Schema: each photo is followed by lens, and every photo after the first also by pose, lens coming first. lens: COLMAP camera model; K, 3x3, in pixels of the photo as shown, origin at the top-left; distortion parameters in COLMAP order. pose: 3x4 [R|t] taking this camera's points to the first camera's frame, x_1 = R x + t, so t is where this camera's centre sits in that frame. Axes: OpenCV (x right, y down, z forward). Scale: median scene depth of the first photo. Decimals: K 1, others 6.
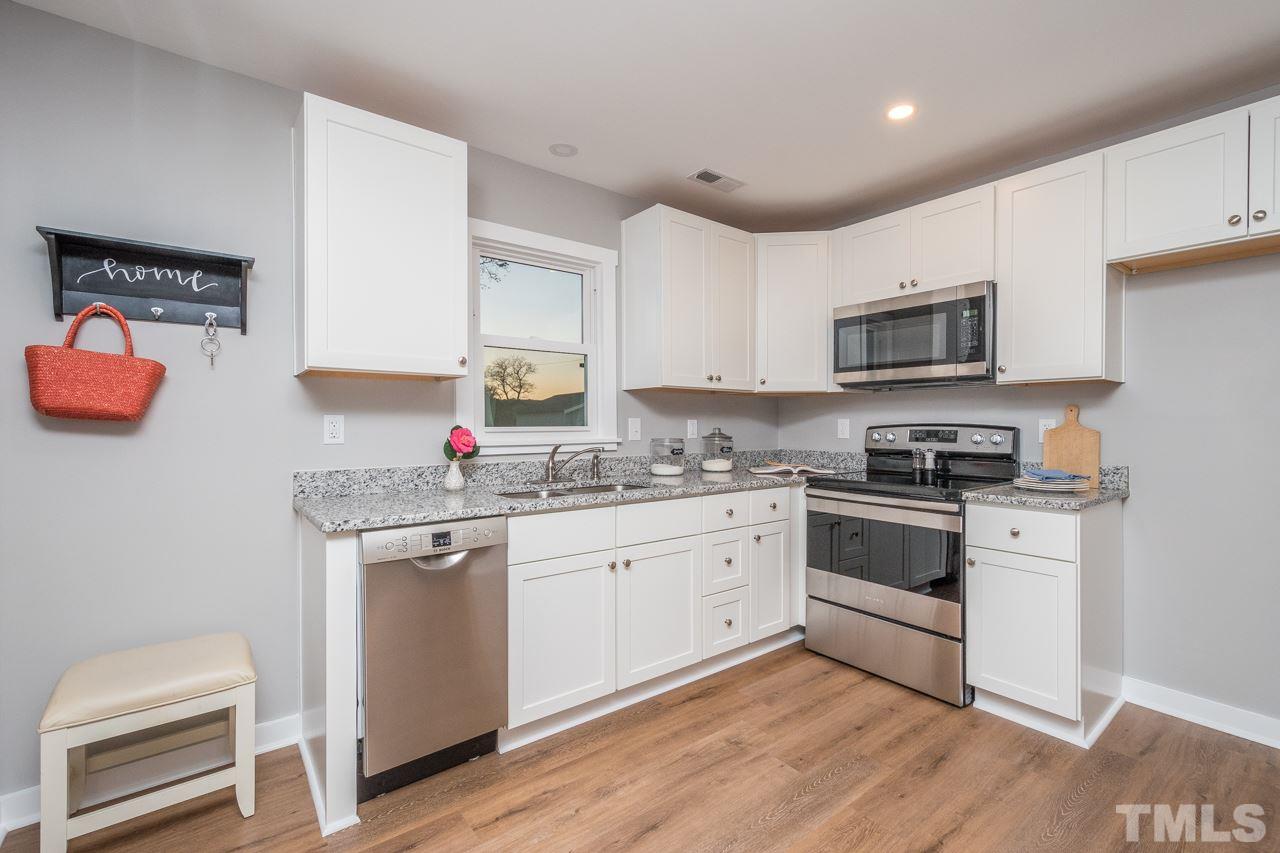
lens RADIAL K [[552.8, 0, 647.9], [0, 552.8, 427.9], [0, 0, 1]] dist [0.003661, -0.000024]
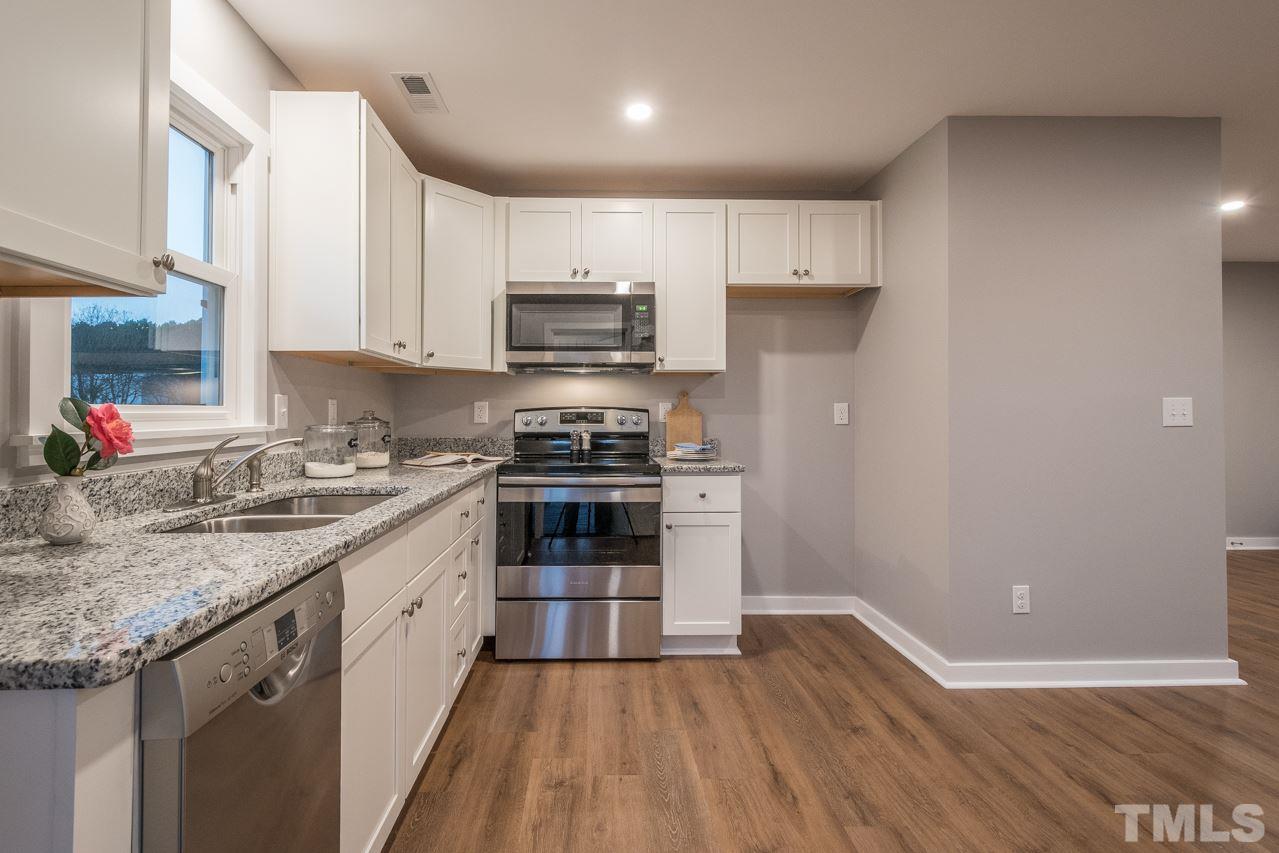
lens RADIAL K [[587.1, 0, 634.3], [0, 587.1, 400.8], [0, 0, 1]] dist [0.001860, 0.000187]
pose [[0.609036, 0.014130, 0.793017, -0.410794], [0.007298, 0.999699, -0.023418, 0.011334], [-0.793109, 0.020050, 0.608750, 0.306881]]
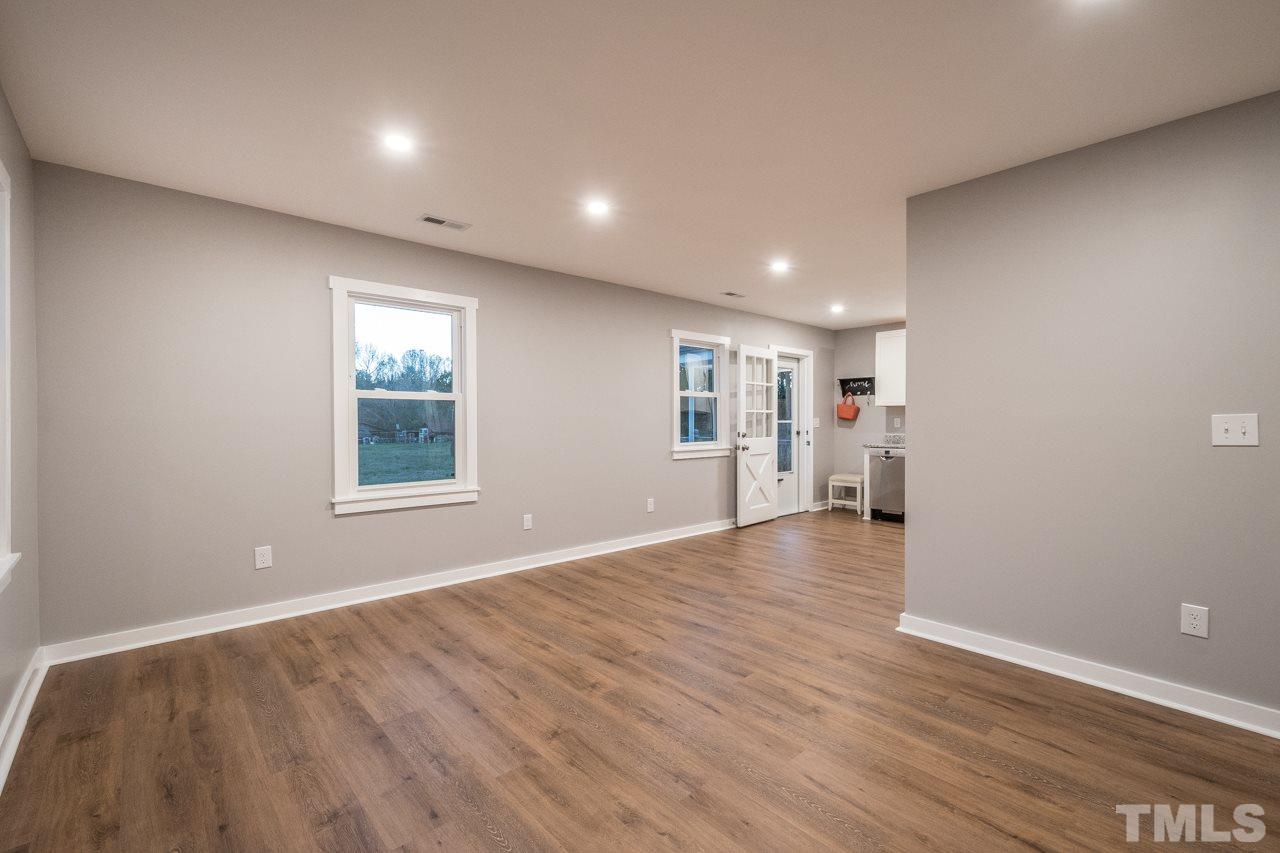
lens RADIAL K [[552.8, 0, 647.9], [0, 552.8, 427.9], [0, 0, 1]] dist [0.003661, -0.000024]
pose [[0.043221, 0.012954, -0.998982, 2.483581], [-0.008419, 0.999885, 0.012601, 0.004842], [0.999030, 0.007866, 0.043325, -0.573928]]
